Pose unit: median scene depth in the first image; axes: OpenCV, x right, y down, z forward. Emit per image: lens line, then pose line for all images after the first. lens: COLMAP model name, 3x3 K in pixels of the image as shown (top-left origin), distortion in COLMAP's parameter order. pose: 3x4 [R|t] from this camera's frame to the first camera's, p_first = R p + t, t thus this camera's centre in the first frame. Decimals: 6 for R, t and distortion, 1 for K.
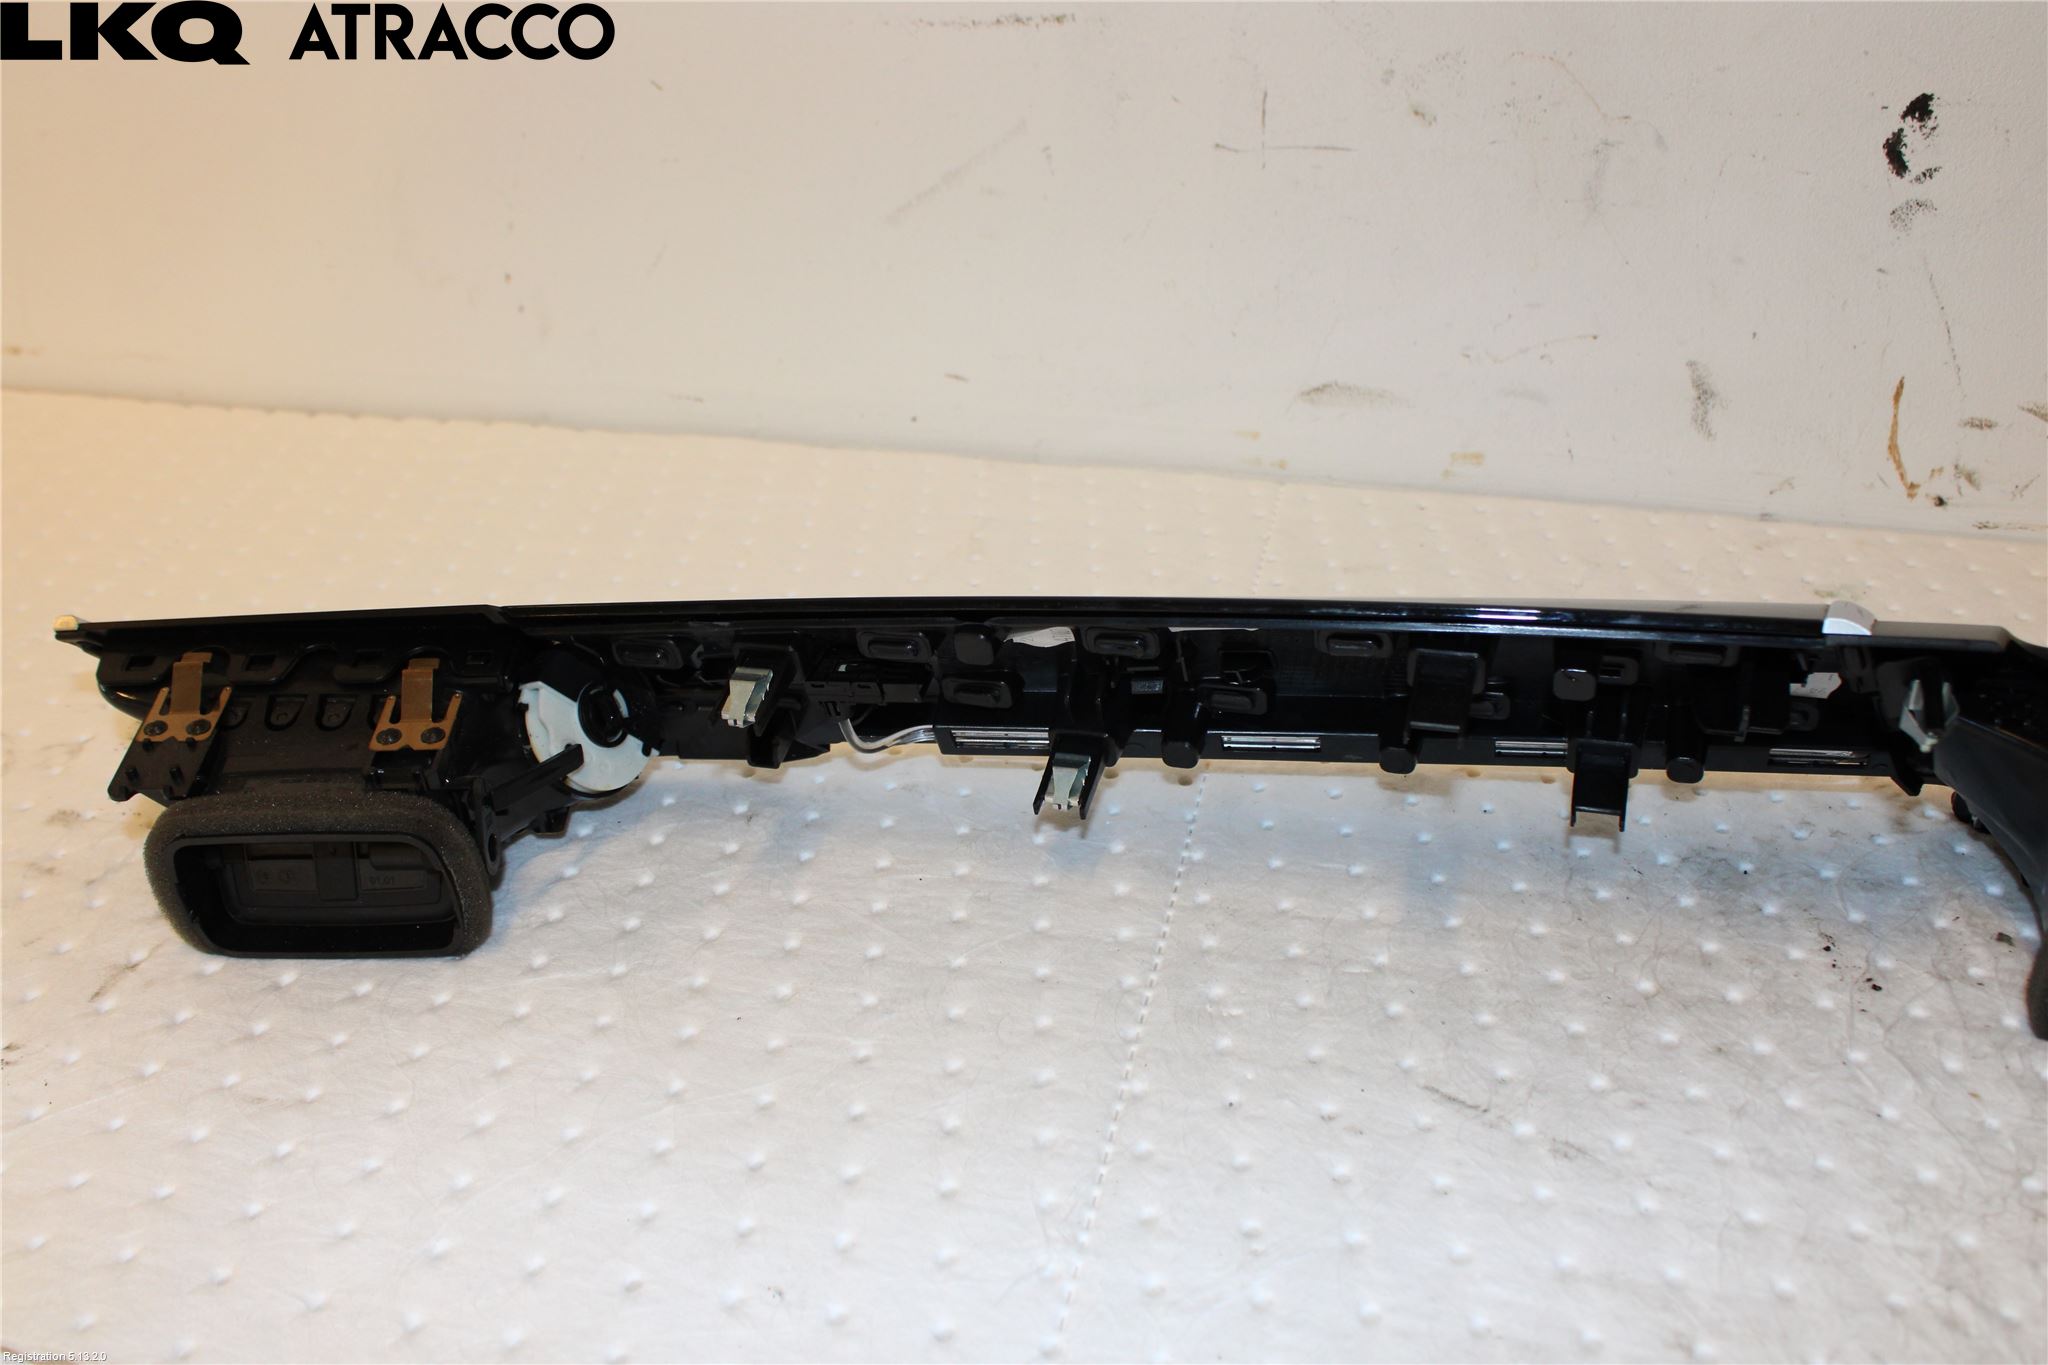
lens RADIAL K [[2062.4, 0, 1024.0], [0, 2062.4, 682.5], [0, 0, 1]] dist [-0.150416, 0.190363]
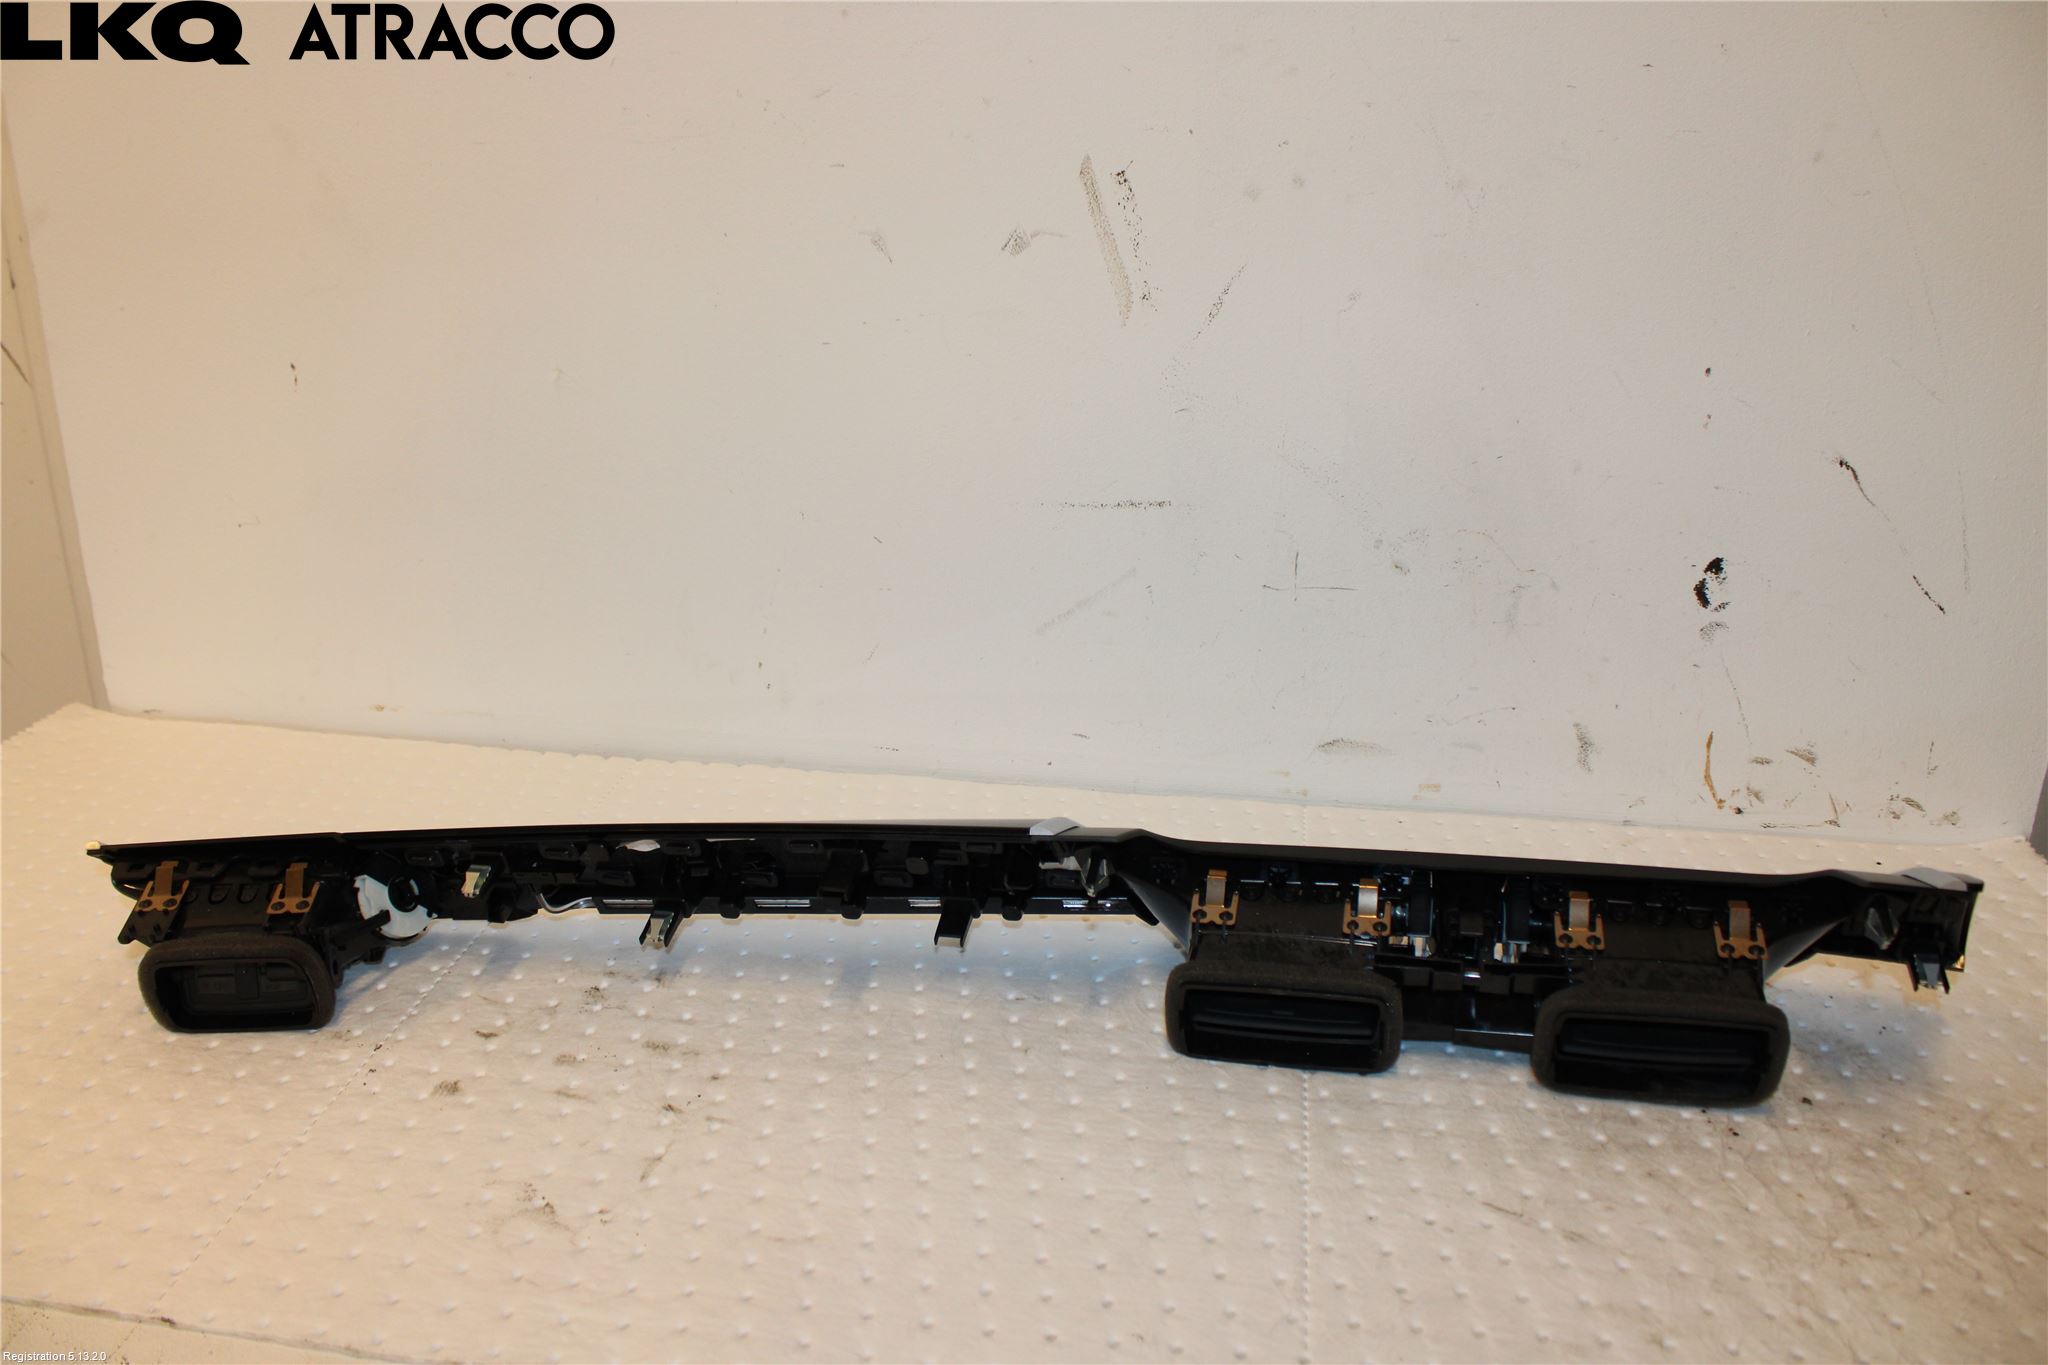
lens RADIAL K [[1852.4, 0, 1014.5], [0, 1852.4, 638.2], [0, 0, 1]] dist [-0.161392, 0.185690]
pose [[0.997206, -0.008698, 0.074189, -0.274189], [0.018523, 0.990971, -0.132788, -0.066902], [-0.072364, 0.133791, 0.988364, -0.475539]]
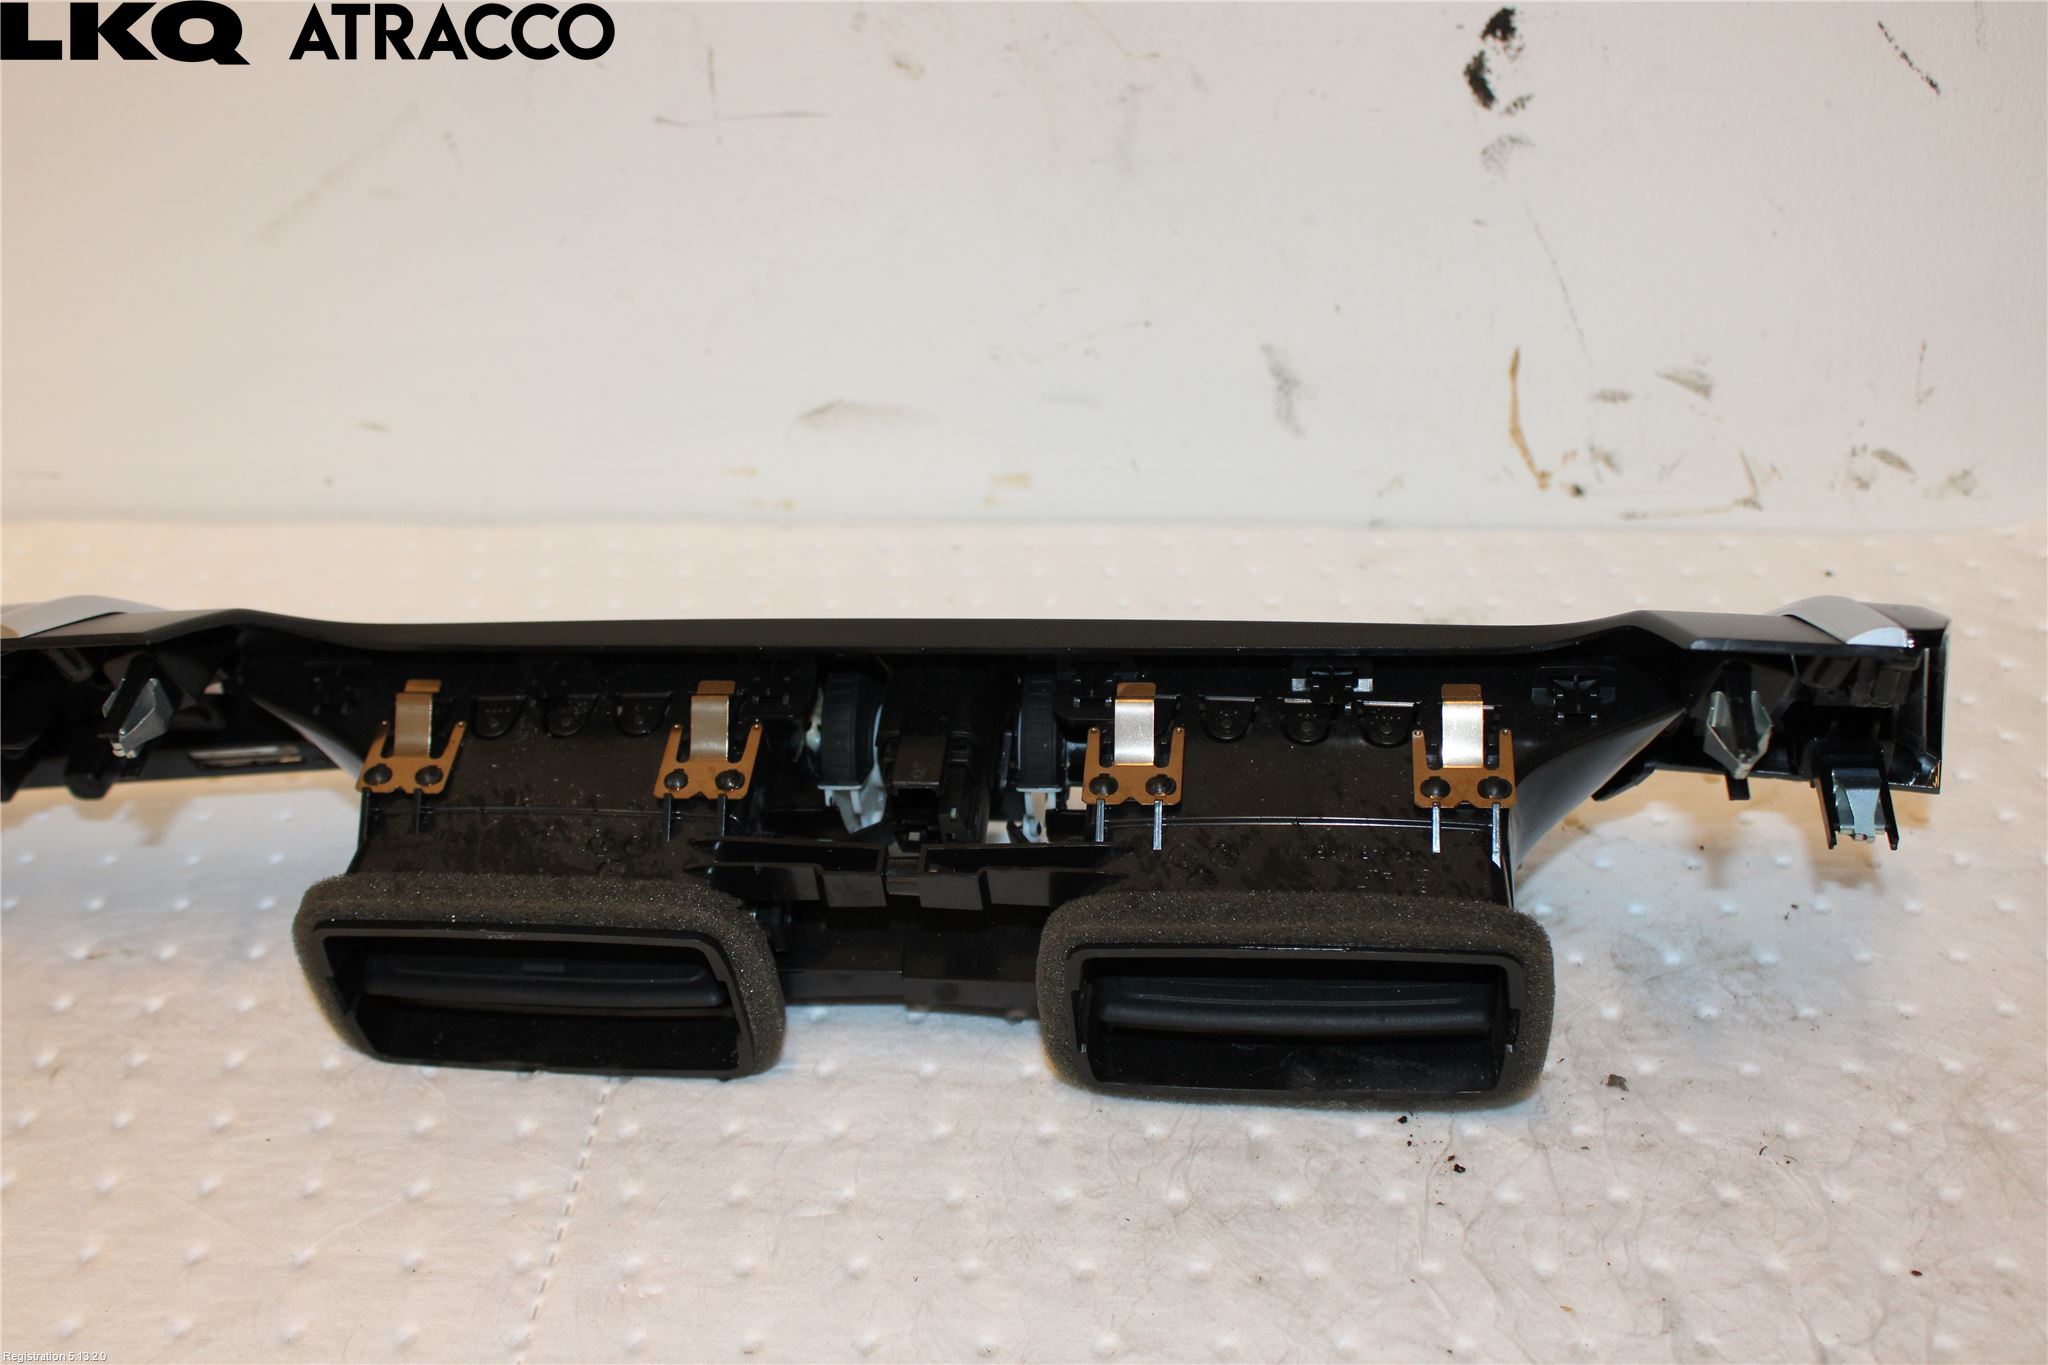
lens RADIAL K [[2382.0, 0, 1080.4], [0, 2382.0, 689.9], [0, 0, 1]] dist [-0.120181, 0.220897]
pose [[0.986193, -0.091133, 0.138268, 0.156181], [0.087559, 0.995654, 0.031729, -0.080573], [-0.140559, -0.019184, 0.989886, 0.086148]]
